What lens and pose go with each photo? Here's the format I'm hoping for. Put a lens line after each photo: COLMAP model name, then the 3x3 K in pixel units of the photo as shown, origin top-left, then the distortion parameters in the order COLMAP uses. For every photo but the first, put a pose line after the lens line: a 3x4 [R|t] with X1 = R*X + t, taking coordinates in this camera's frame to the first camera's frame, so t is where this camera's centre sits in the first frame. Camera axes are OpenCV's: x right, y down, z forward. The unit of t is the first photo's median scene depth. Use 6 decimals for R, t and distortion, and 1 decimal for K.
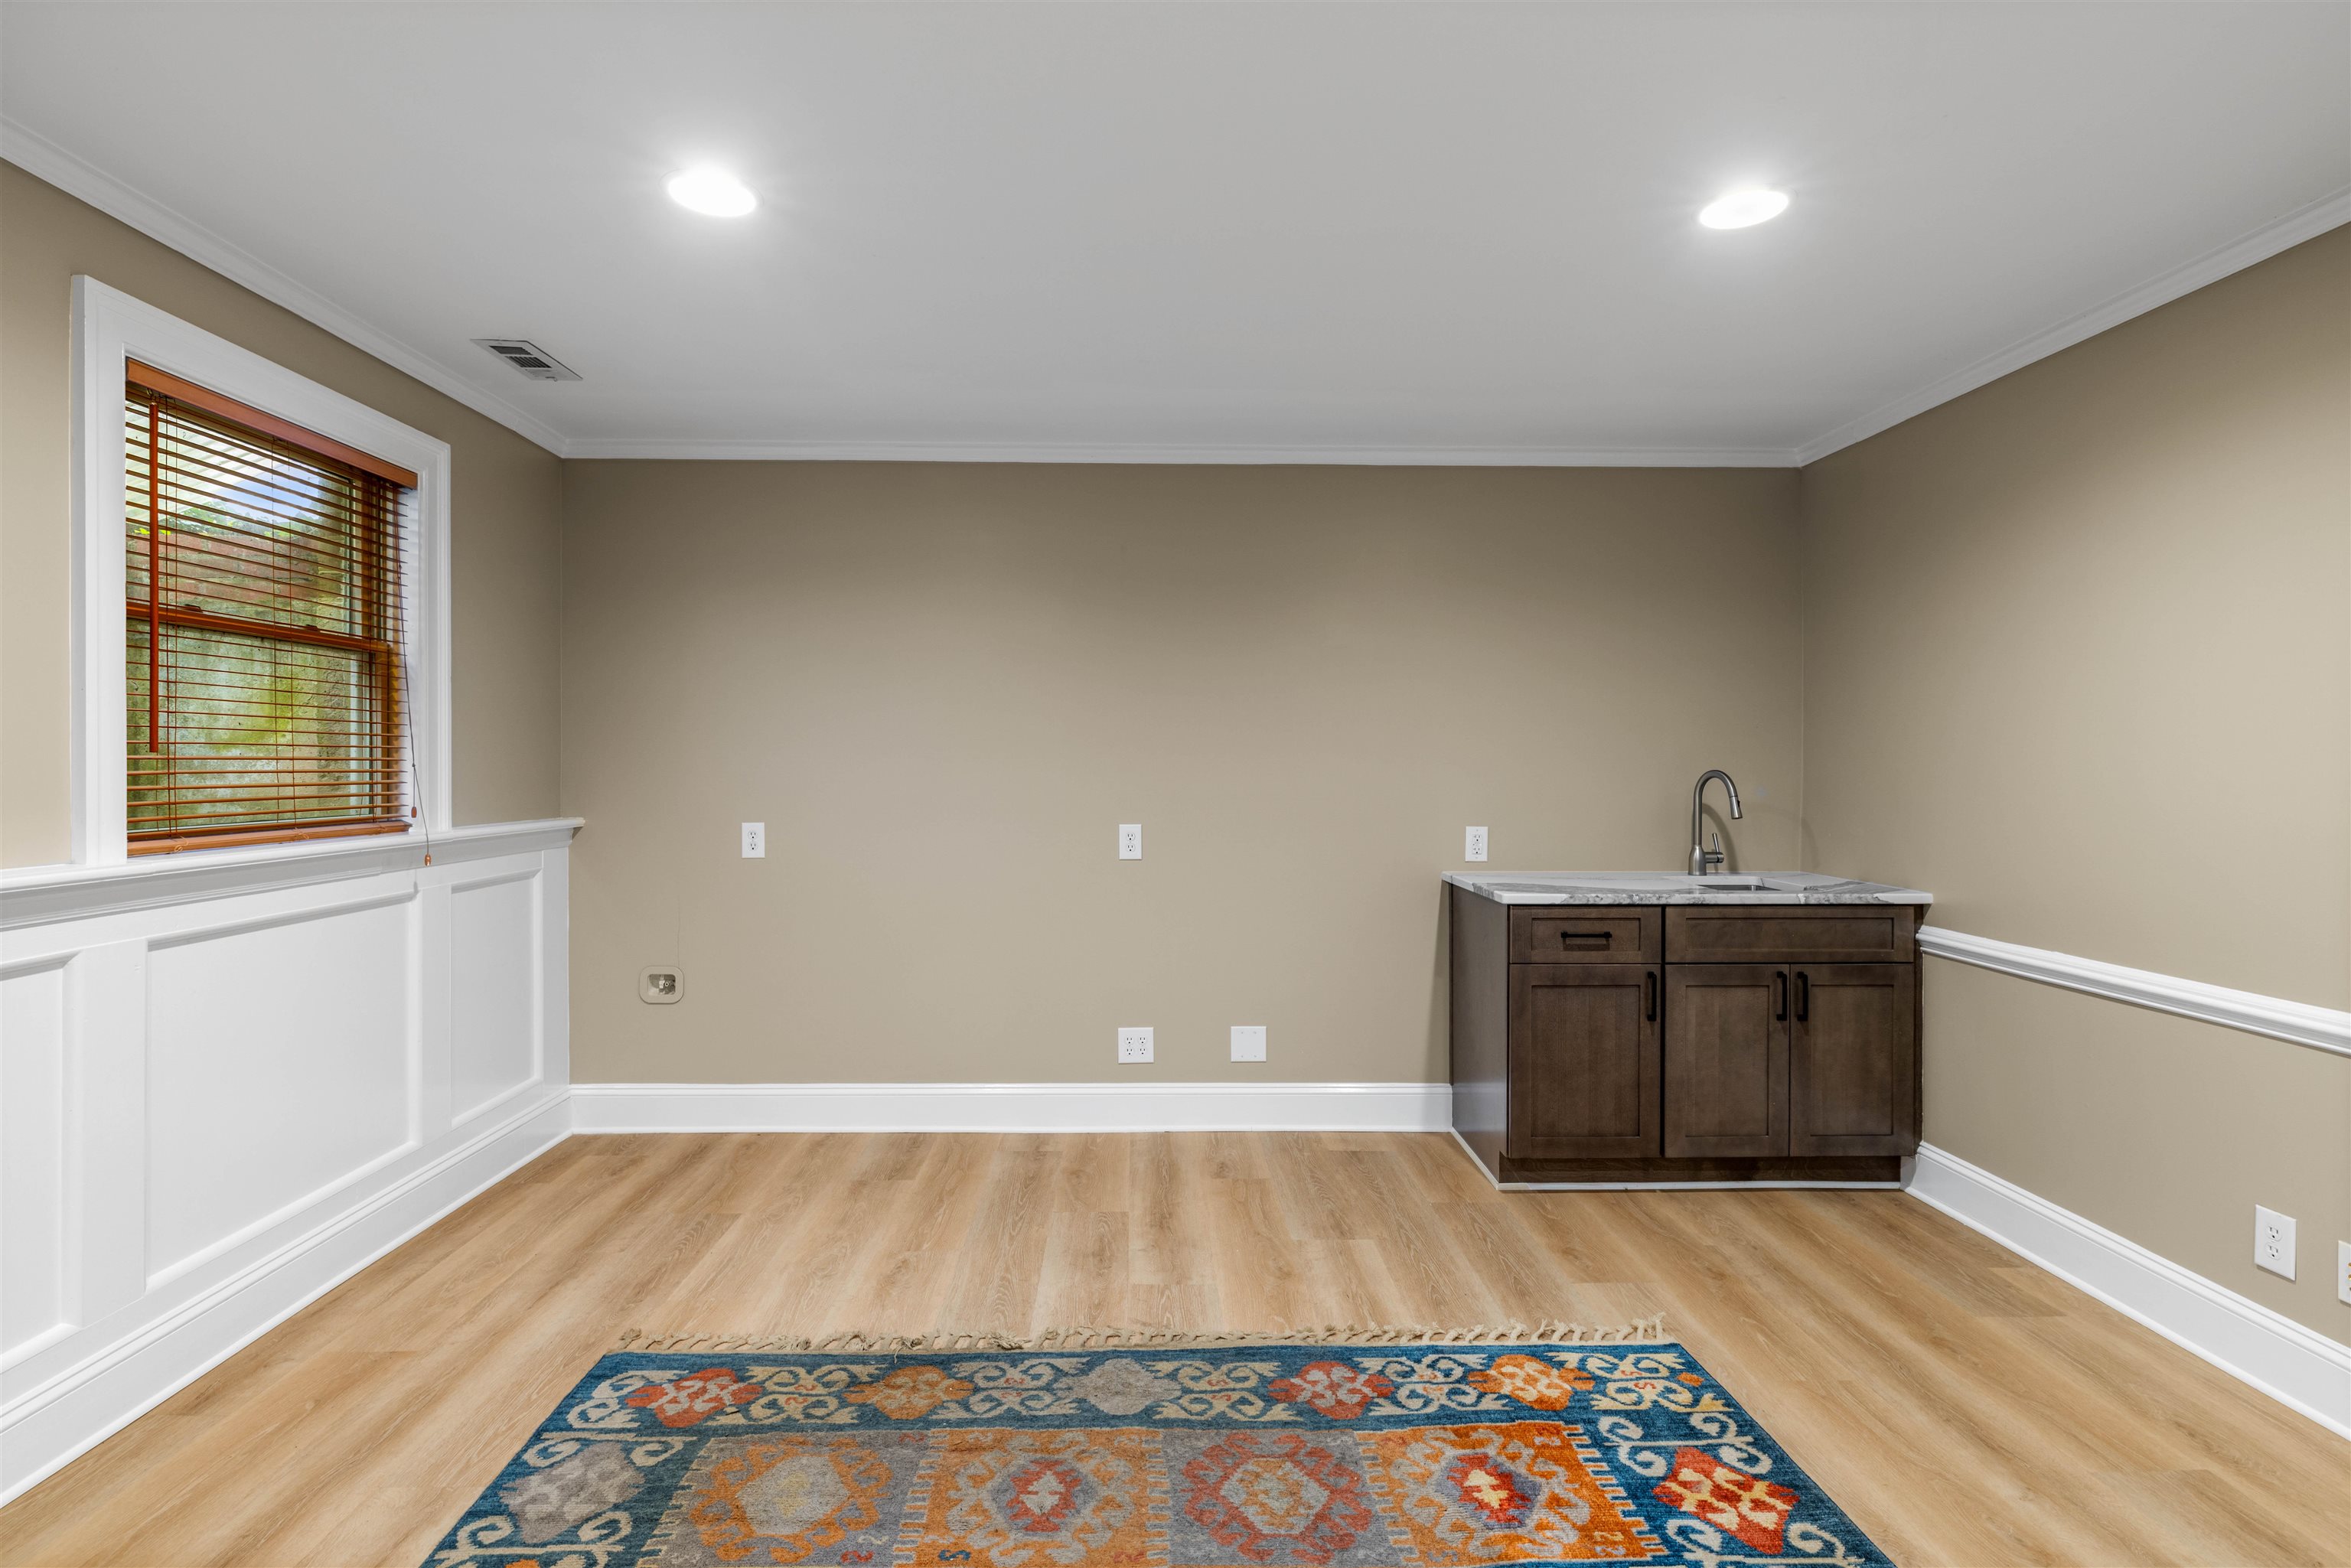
lens RADIAL K [[1122.2, 0, 1168.4], [0, 1122.2, 767.9], [0, 0, 1]] dist [-0.000460, -0.000669]
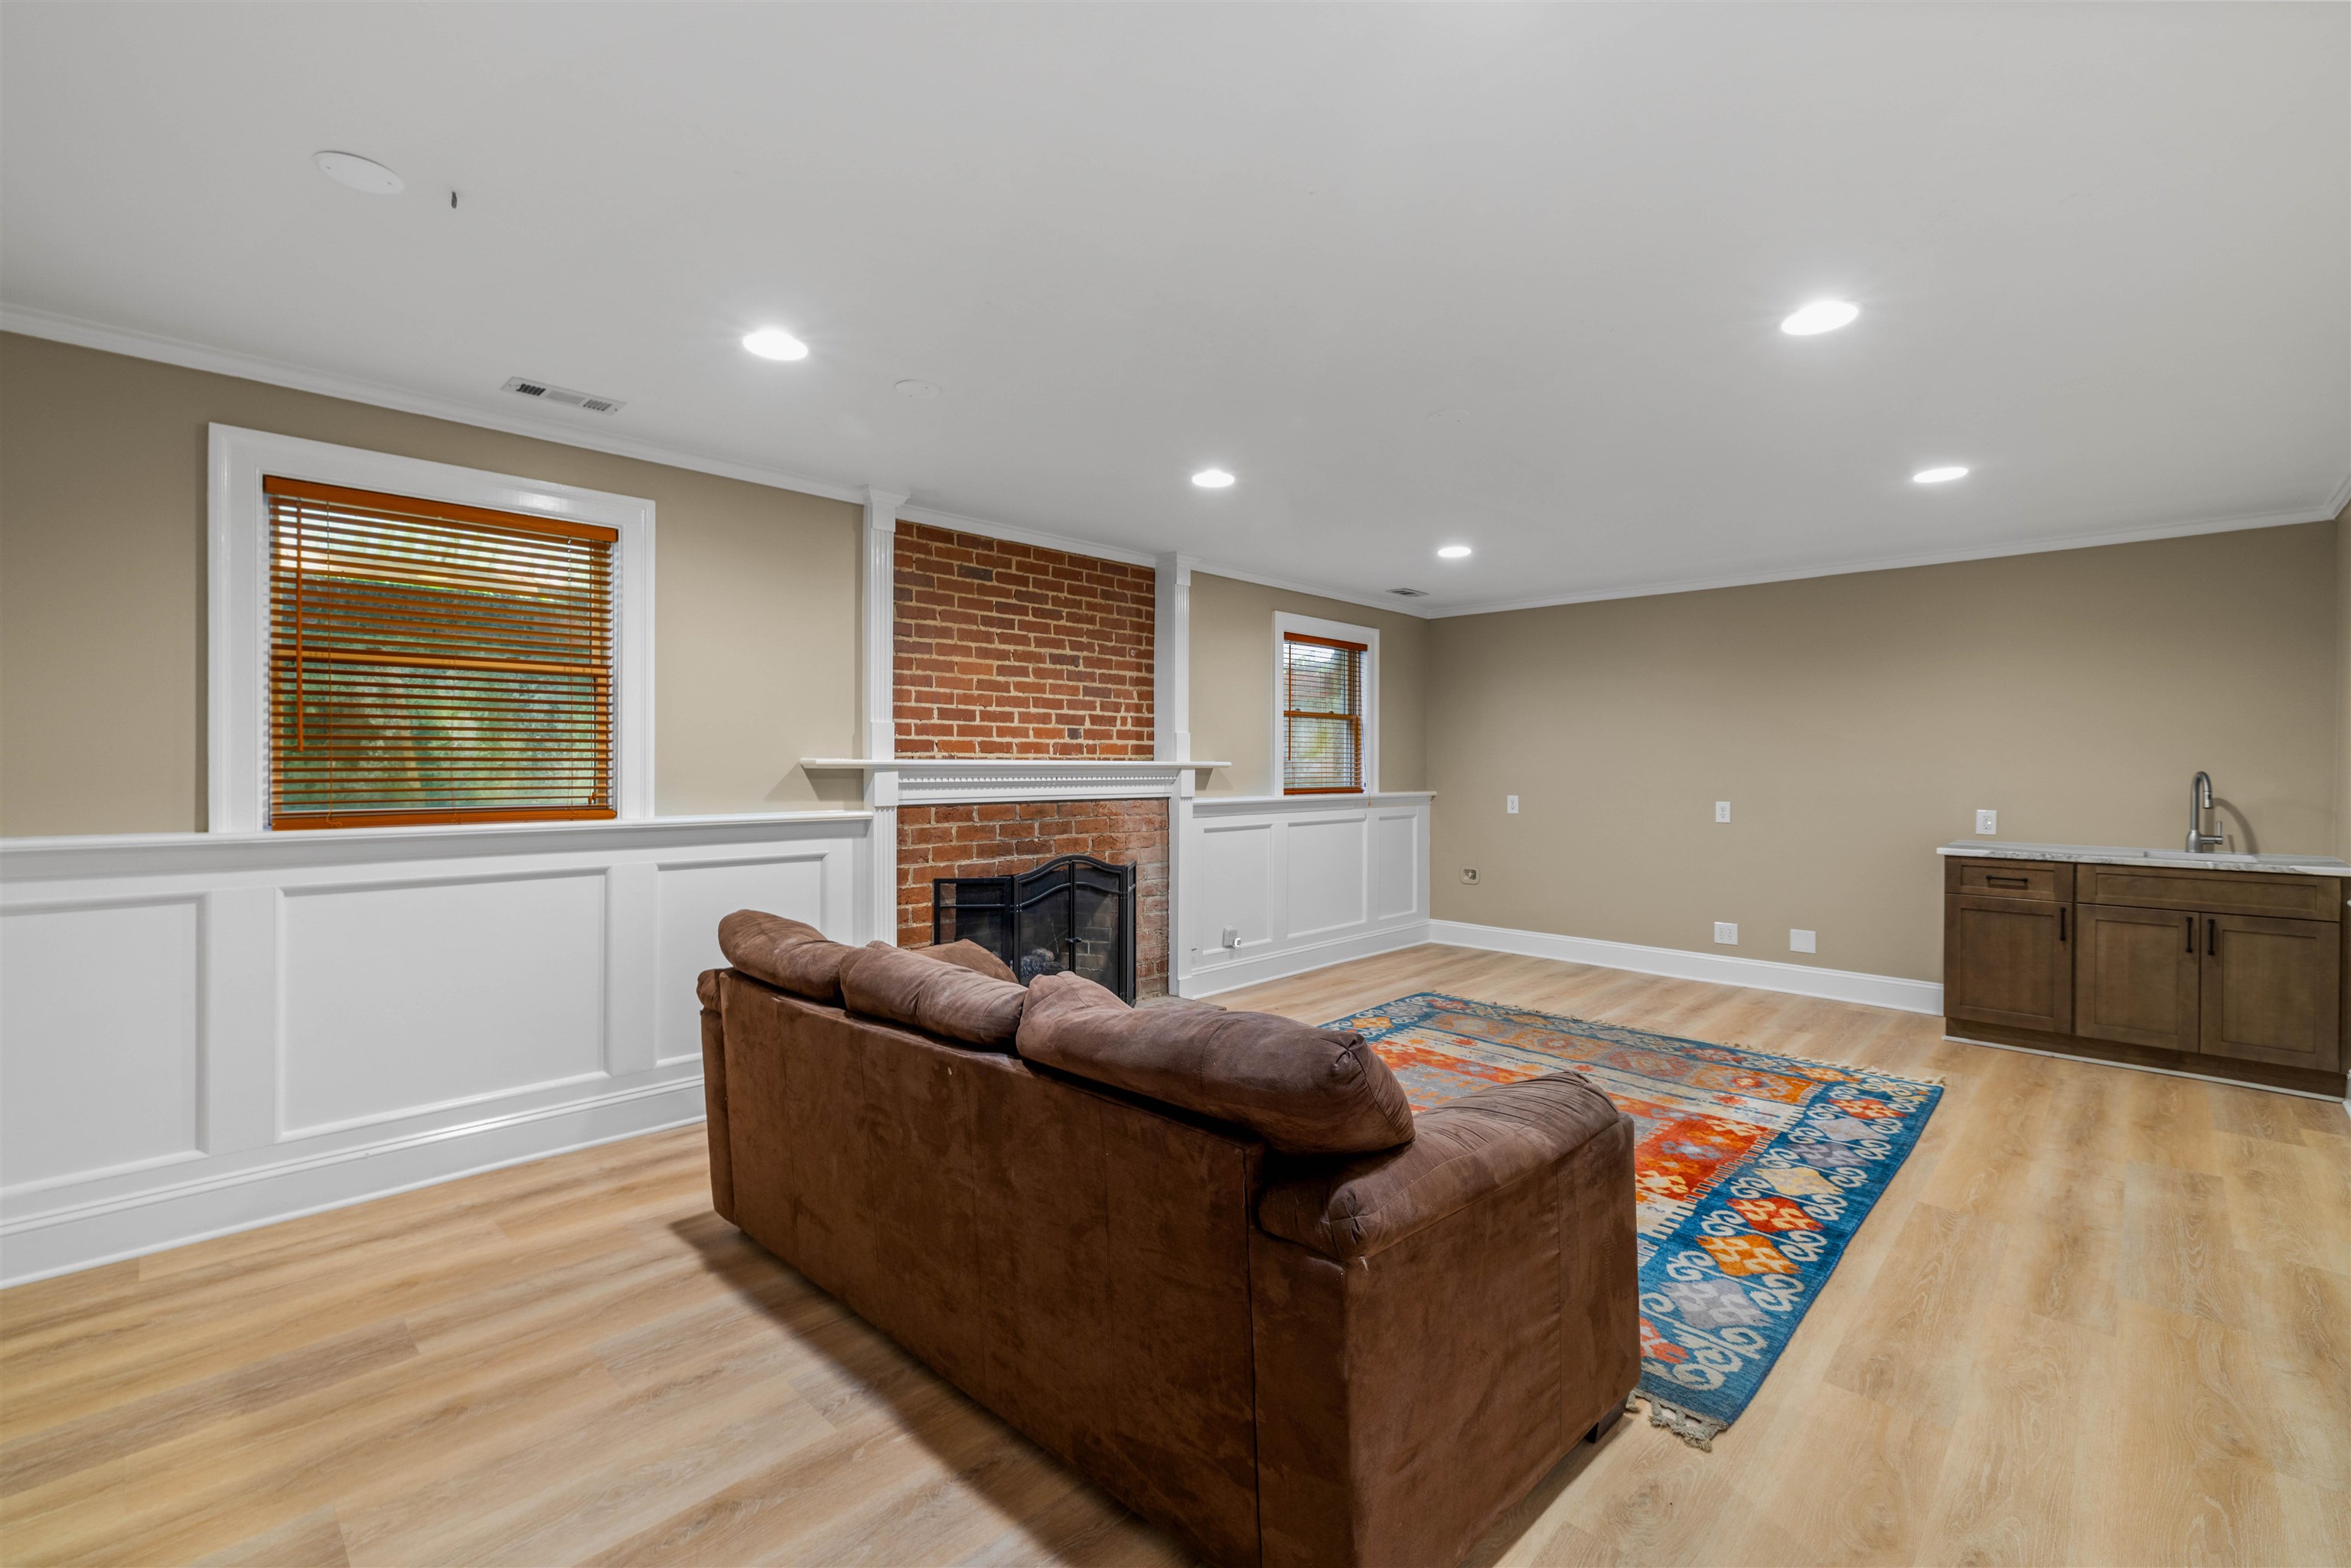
lens RADIAL K [[1017.2, 0, 1173.6], [0, 1017.2, 775.6], [0, 0, 1]] dist [-0.003973, 0.002060]
pose [[0.697453, 0.009621, -0.716566, 0.577201], [-0.005170, 0.999951, 0.008394, 0.003264], [0.716612, -0.002150, 0.697469, -0.780743]]
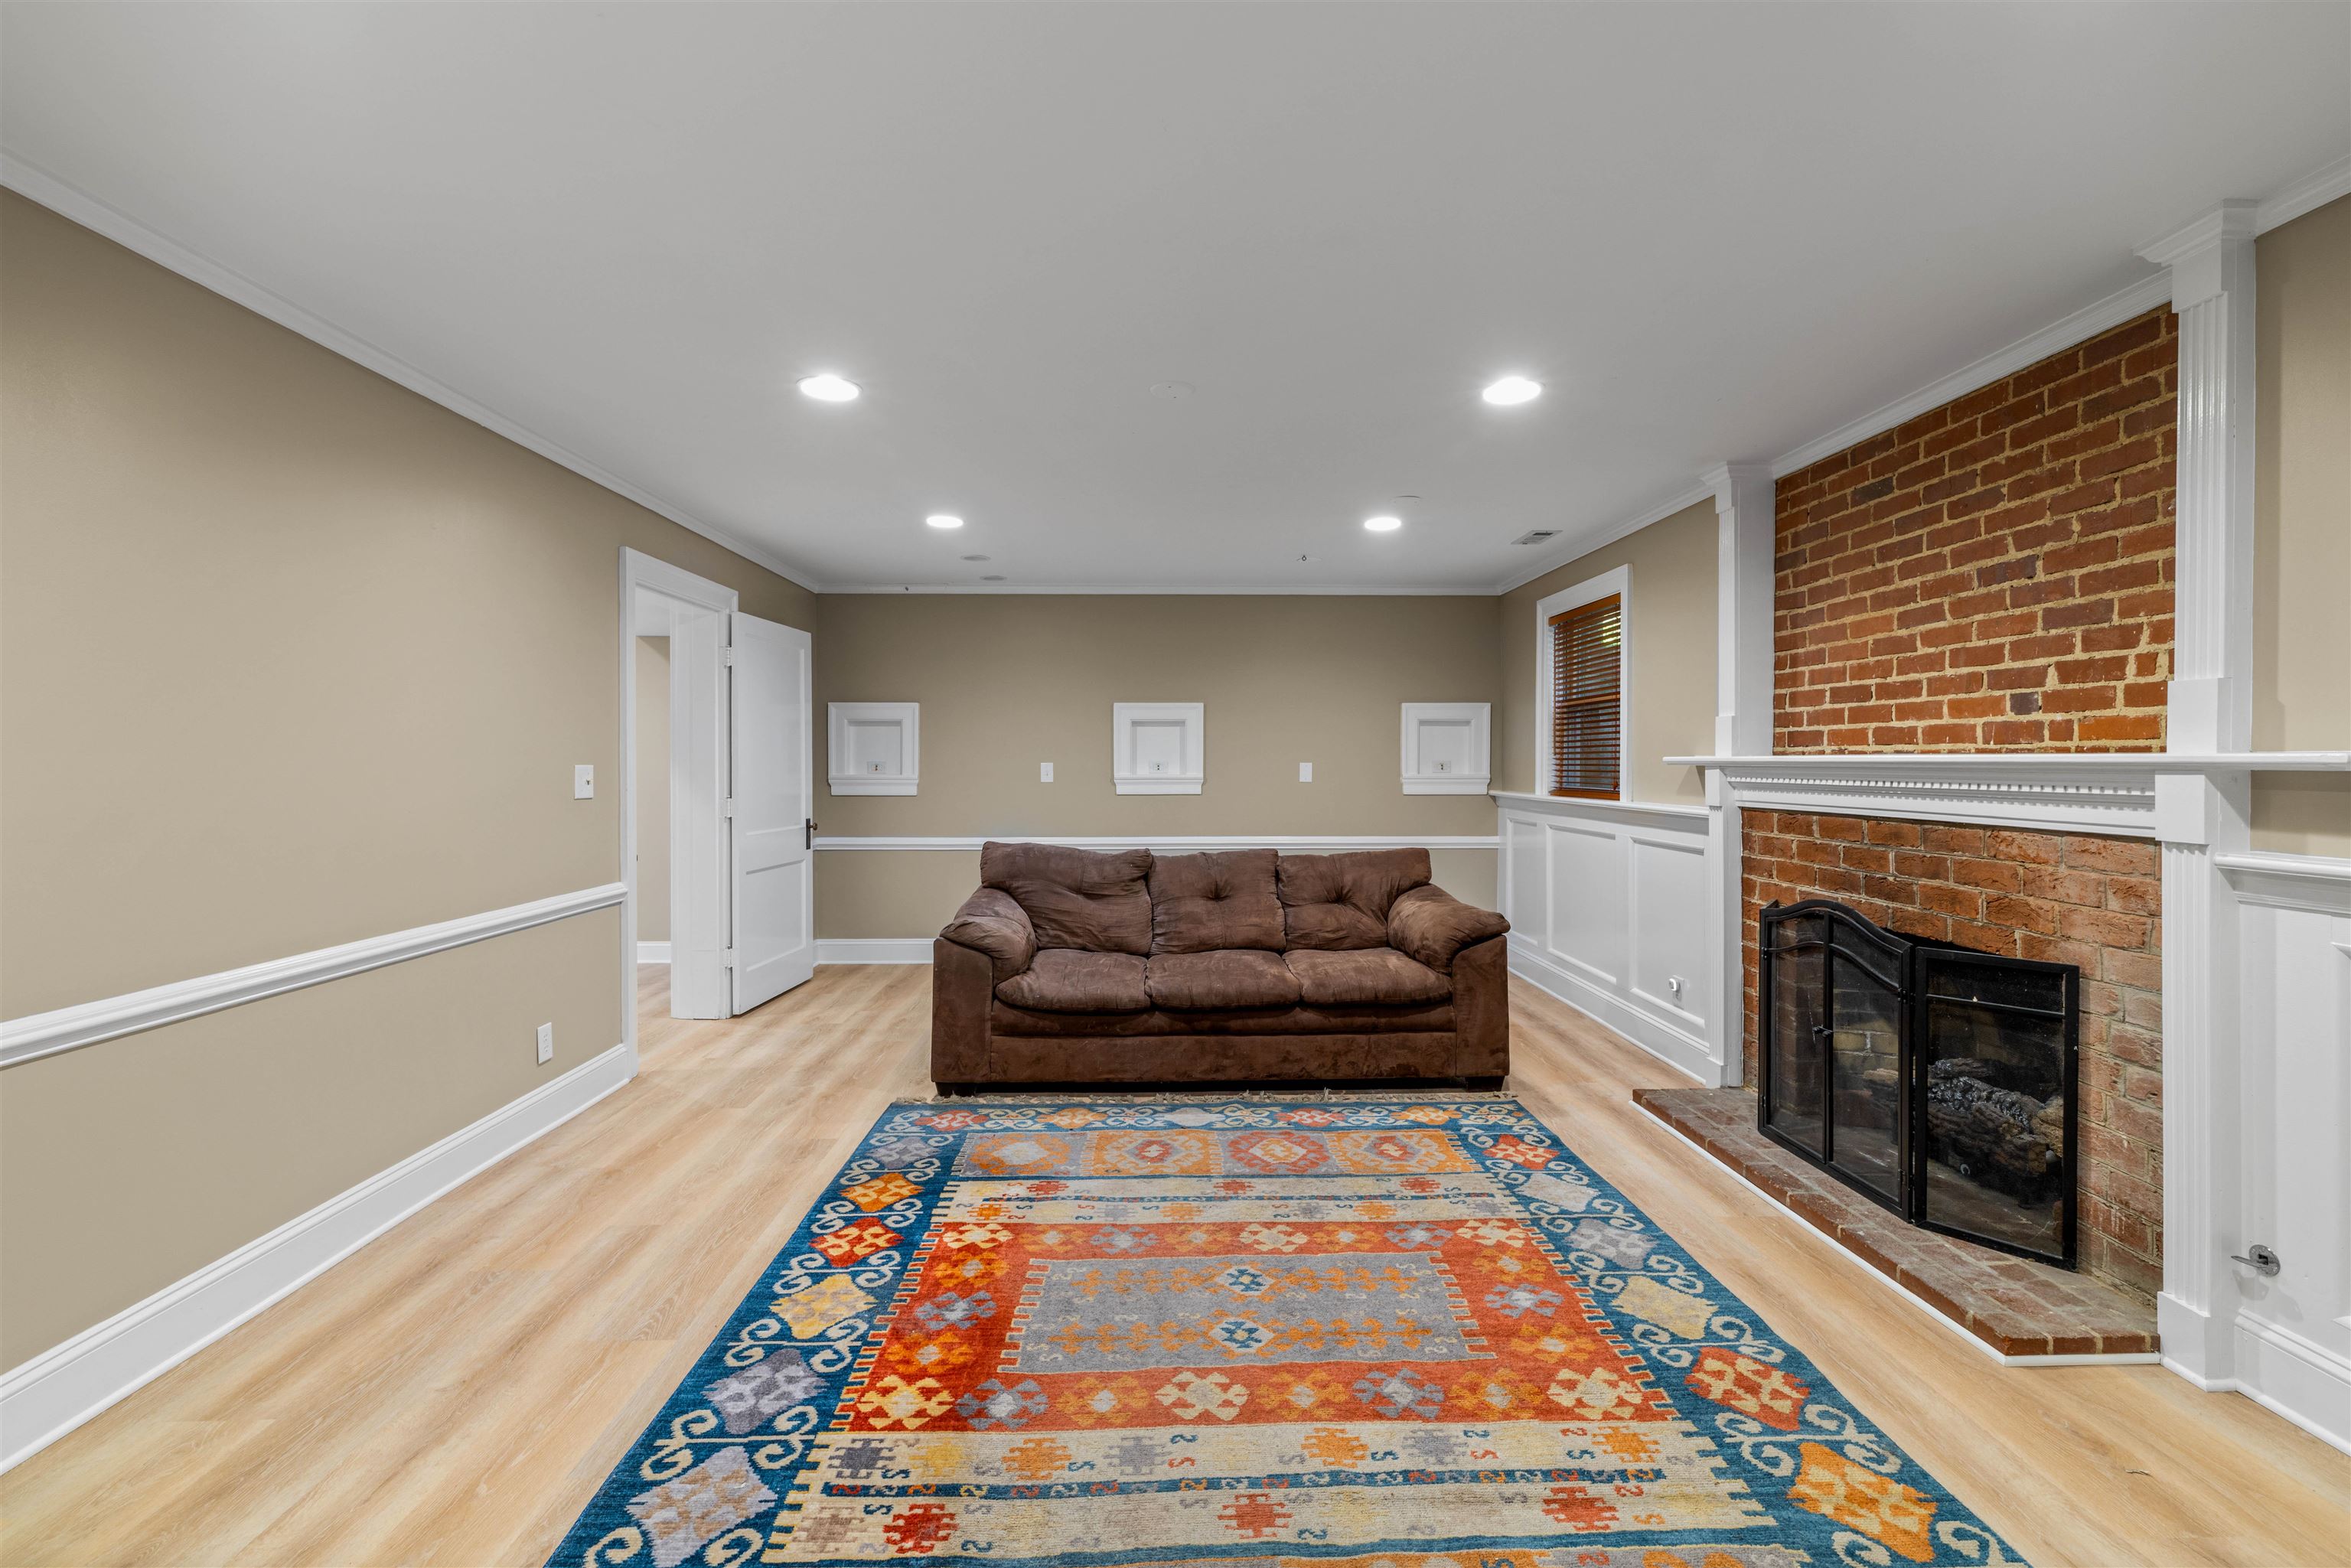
lens RADIAL K [[1017.2, 0, 1172.5], [0, 1017.2, 771.4], [0, 0, 1]] dist [-0.003973, 0.002060]
pose [[-0.999996, -0.001402, 0.002376, 0.051009], [-0.001369, 0.999905, 0.013719, -0.001815], [-0.002395, 0.013716, -0.999903, 1.037793]]
